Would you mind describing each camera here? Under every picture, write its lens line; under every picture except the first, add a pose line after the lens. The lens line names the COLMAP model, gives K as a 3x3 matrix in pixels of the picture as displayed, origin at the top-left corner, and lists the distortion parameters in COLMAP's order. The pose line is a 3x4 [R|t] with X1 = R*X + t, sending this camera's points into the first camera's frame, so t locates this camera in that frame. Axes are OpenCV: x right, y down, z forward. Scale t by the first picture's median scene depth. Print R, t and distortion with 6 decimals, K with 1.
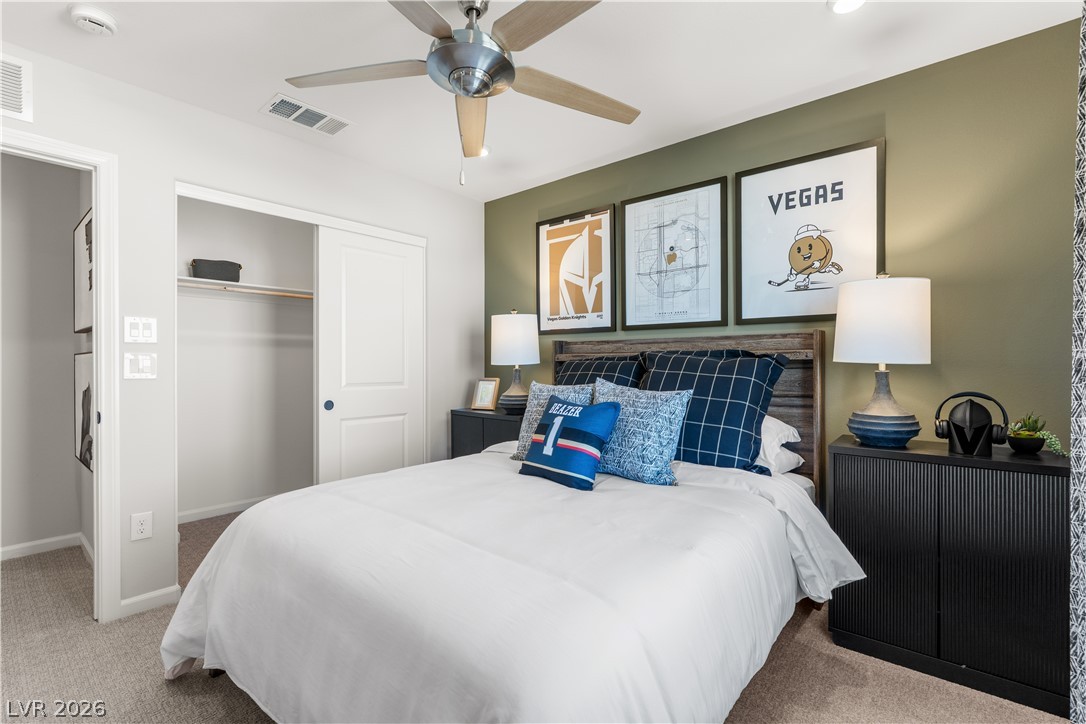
lens RADIAL K [[497.1, 0, 526.4], [0, 497.1, 358.4], [0, 0, 1]] dist [-0.001068, -0.000354]
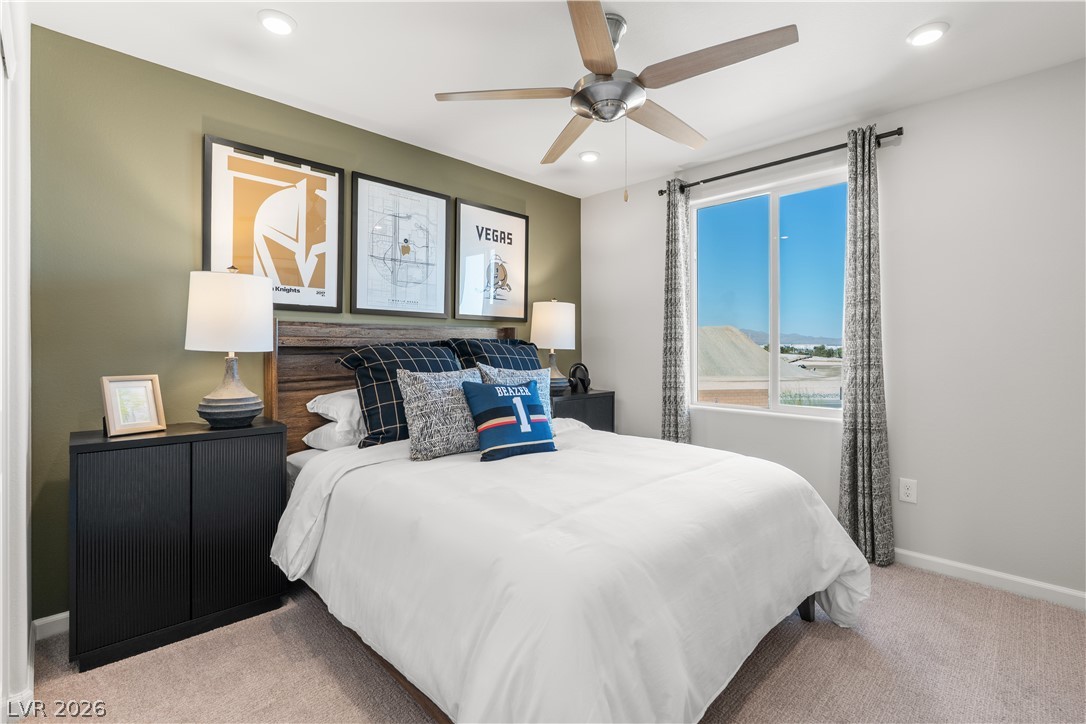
lens RADIAL K [[497.1, 0, 526.2], [0, 497.1, 353.8], [0, 0, 1]] dist [-0.001068, -0.000354]
pose [[0.089486, -0.007402, 0.995961, -0.724765], [-0.007426, 0.999940, 0.008098, 0.009604], [-0.995960, -0.008121, 0.089425, 0.629825]]
